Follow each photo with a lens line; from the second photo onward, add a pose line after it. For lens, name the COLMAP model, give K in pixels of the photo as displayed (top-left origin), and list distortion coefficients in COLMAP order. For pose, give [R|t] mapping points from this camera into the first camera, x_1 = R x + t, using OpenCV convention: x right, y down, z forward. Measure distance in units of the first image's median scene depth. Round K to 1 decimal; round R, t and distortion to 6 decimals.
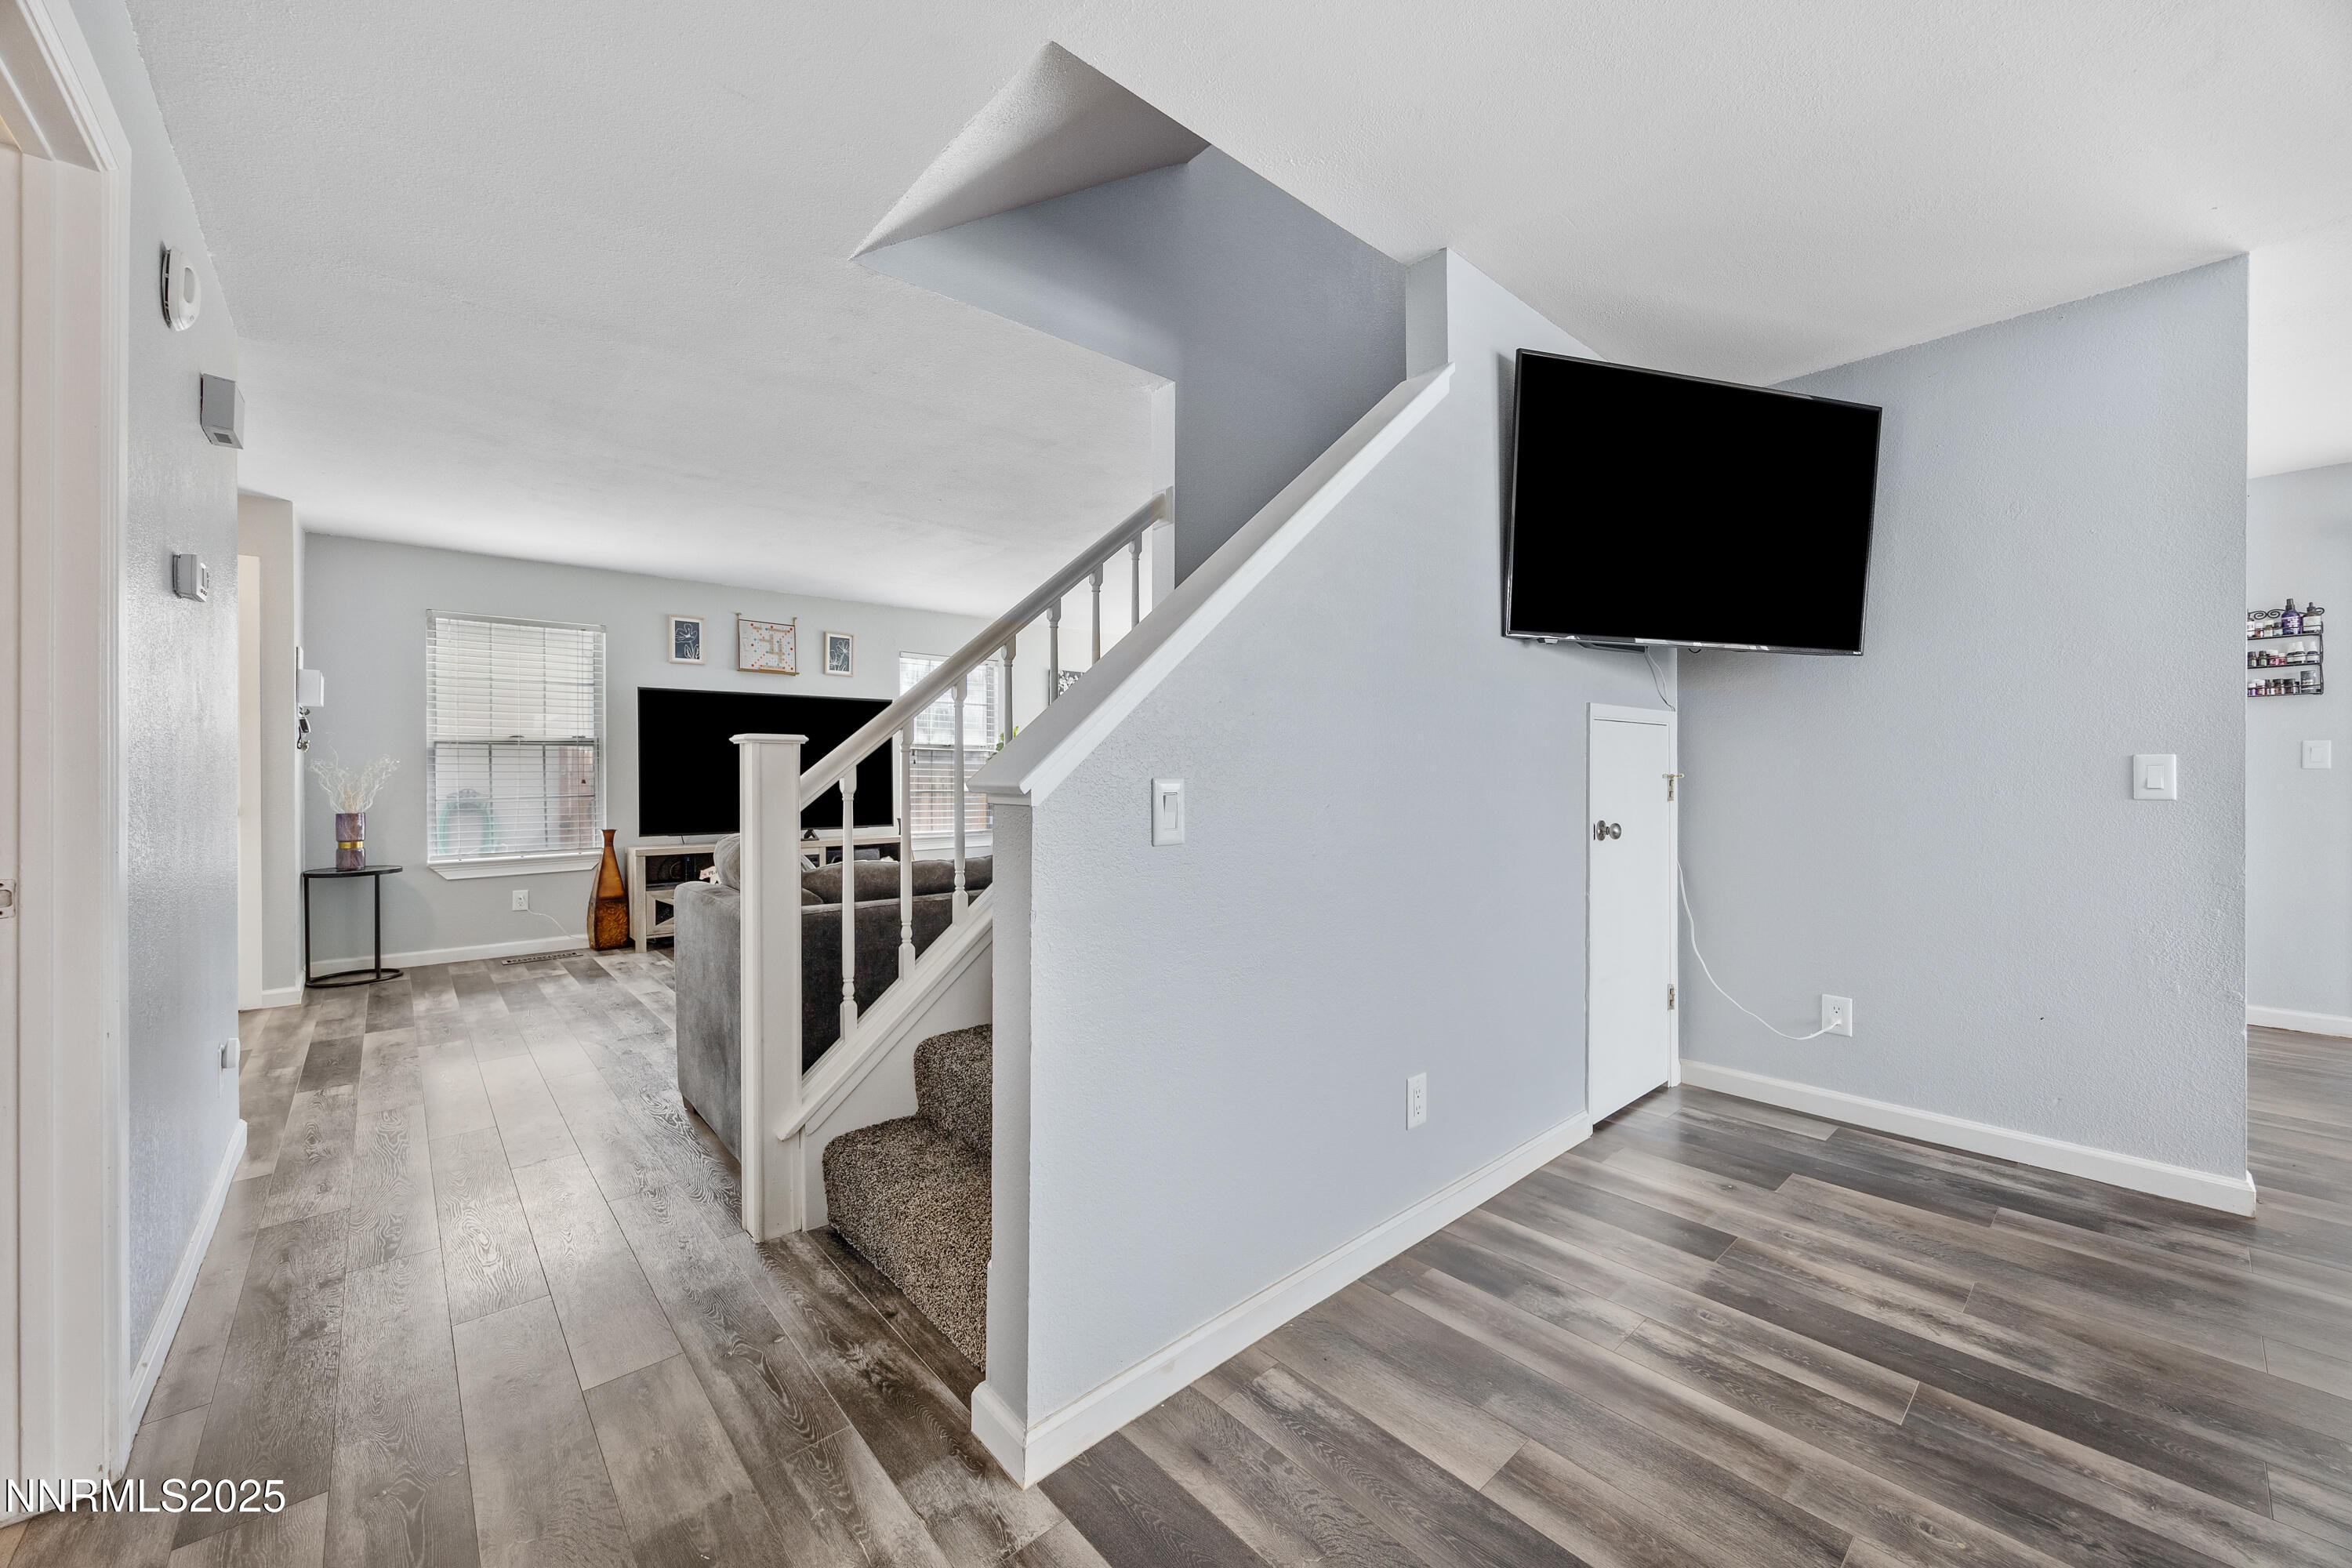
lens RADIAL K [[901.8, 0, 1173.8], [0, 901.8, 769.7], [0, 0, 1]] dist [0.000726, 0.000131]
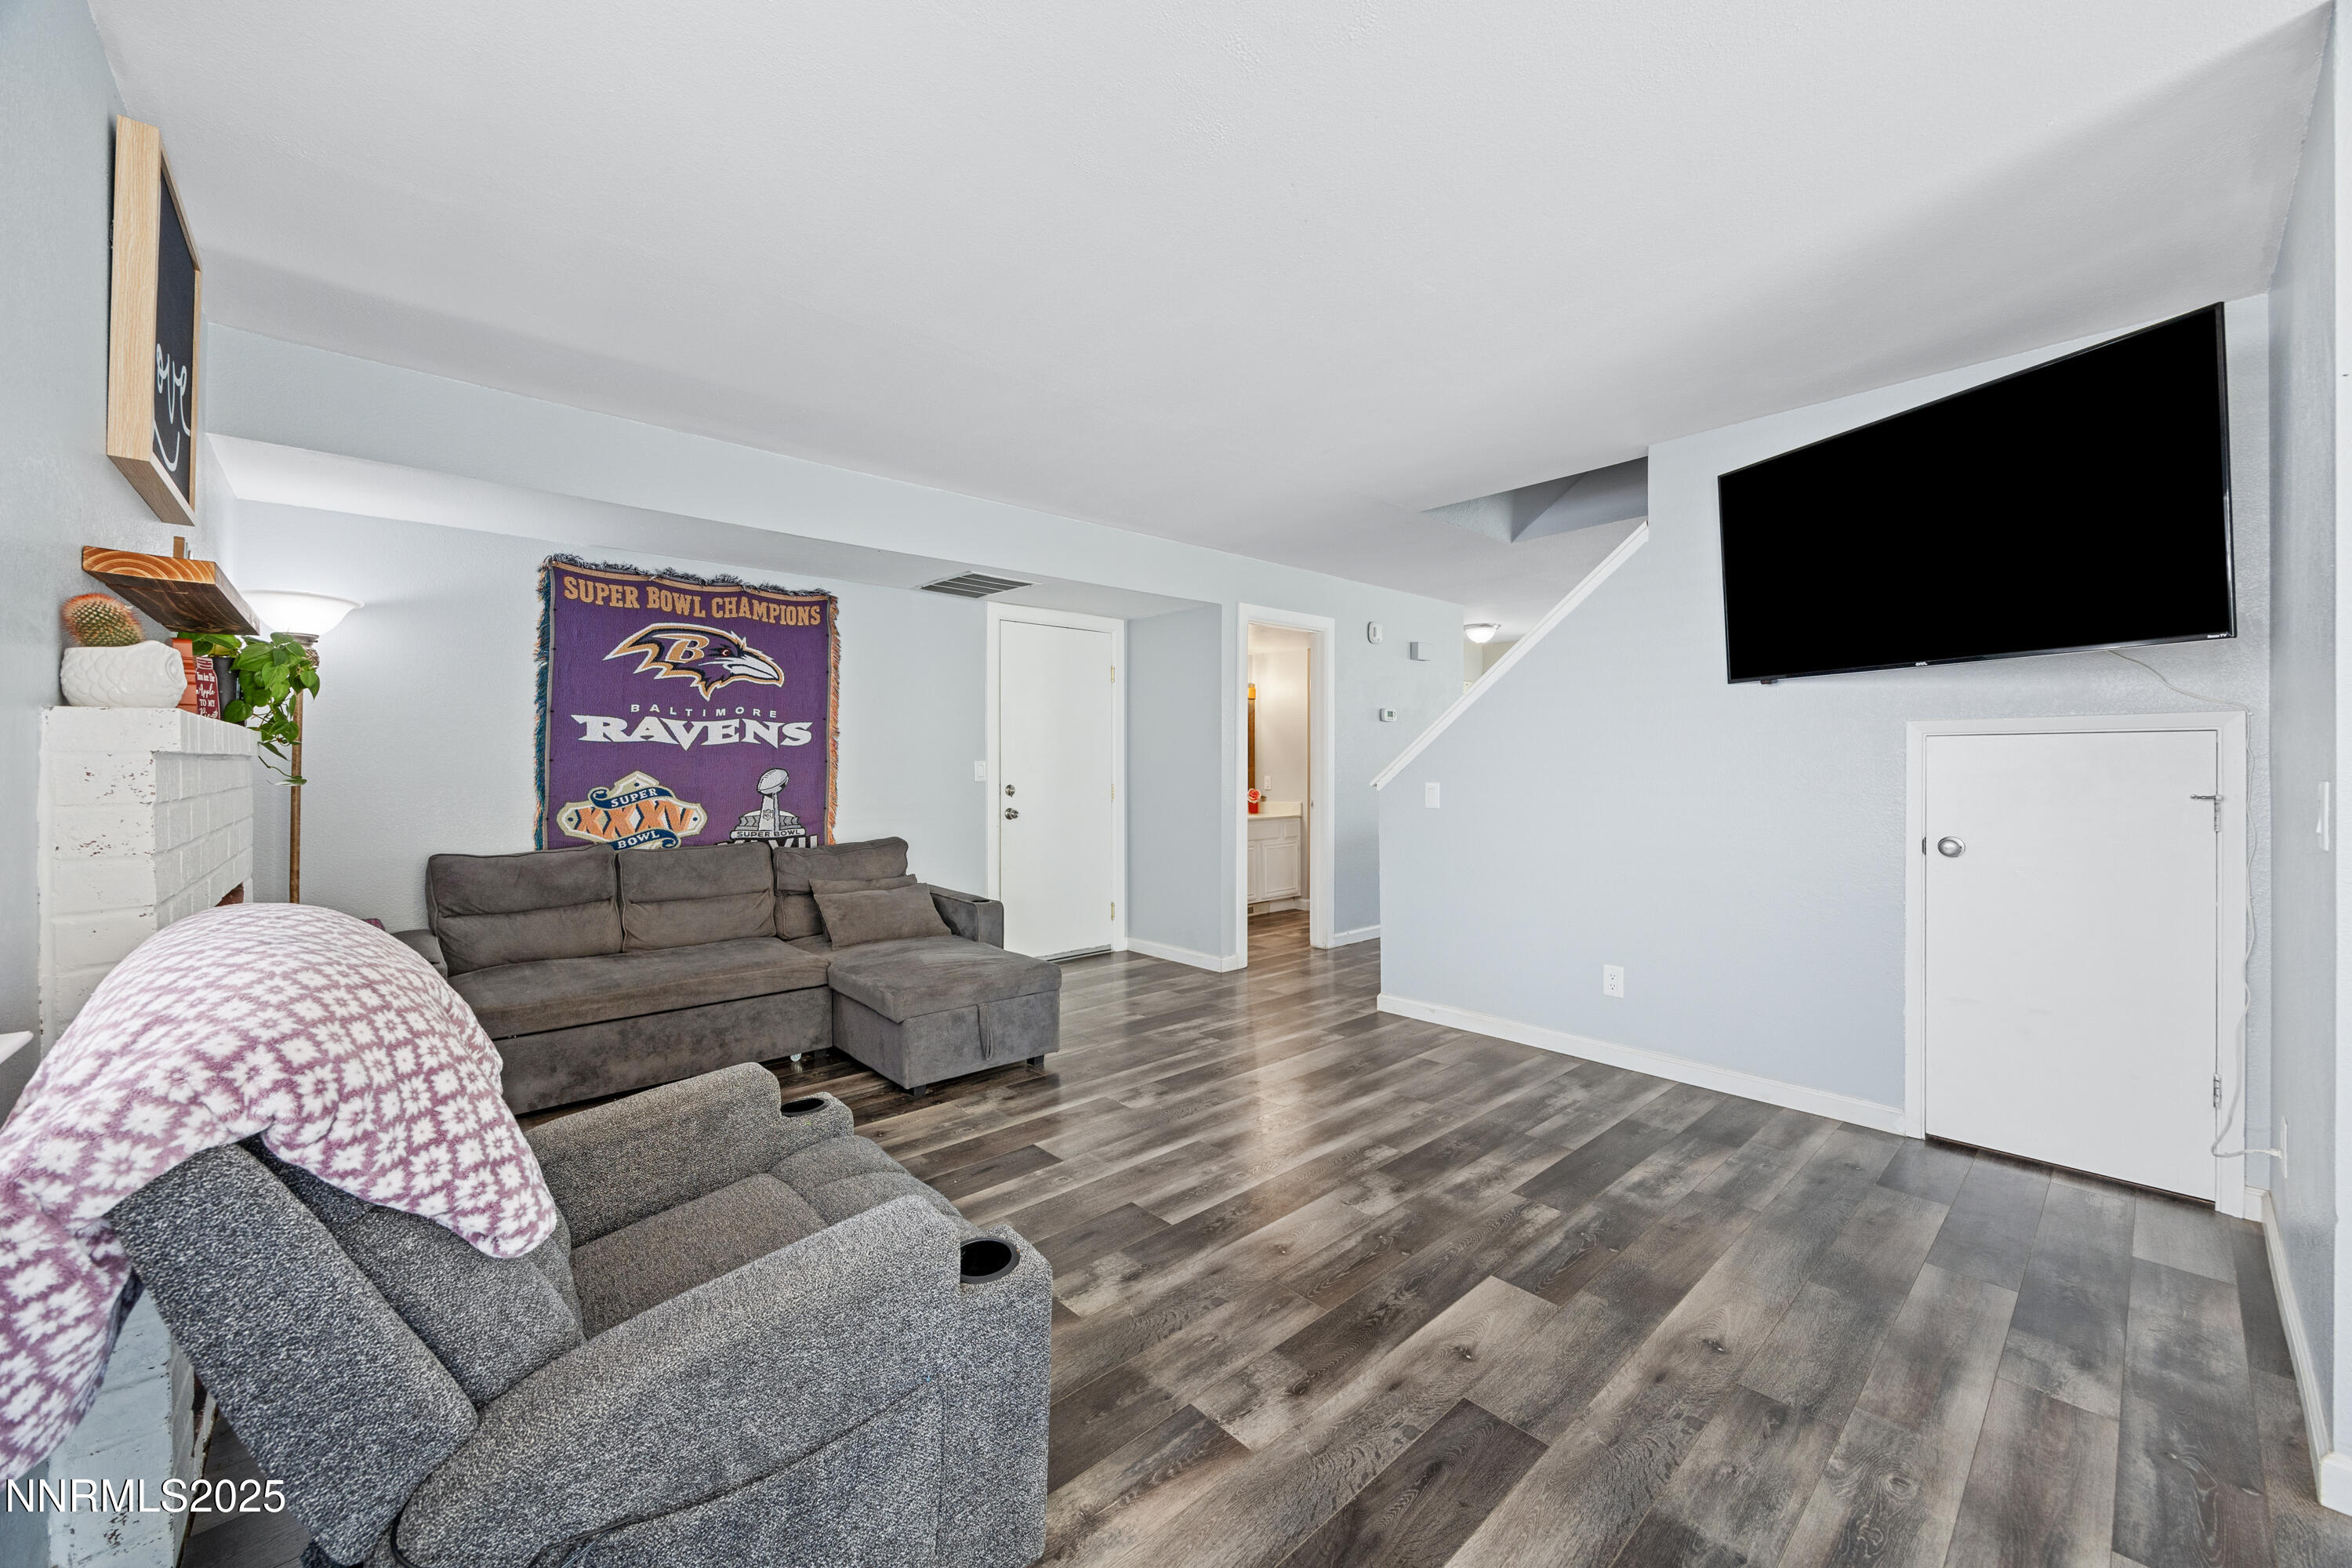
lens RADIAL K [[901.8, 0, 1184.1], [0, 901.8, 769.2], [0, 0, 1]] dist [0.000726, 0.000131]
pose [[0.019048, 0.006442, -0.999798, 2.942890], [0.001336, 0.999978, 0.006468, -0.053191], [0.999818, -0.001459, 0.019039, 0.280095]]
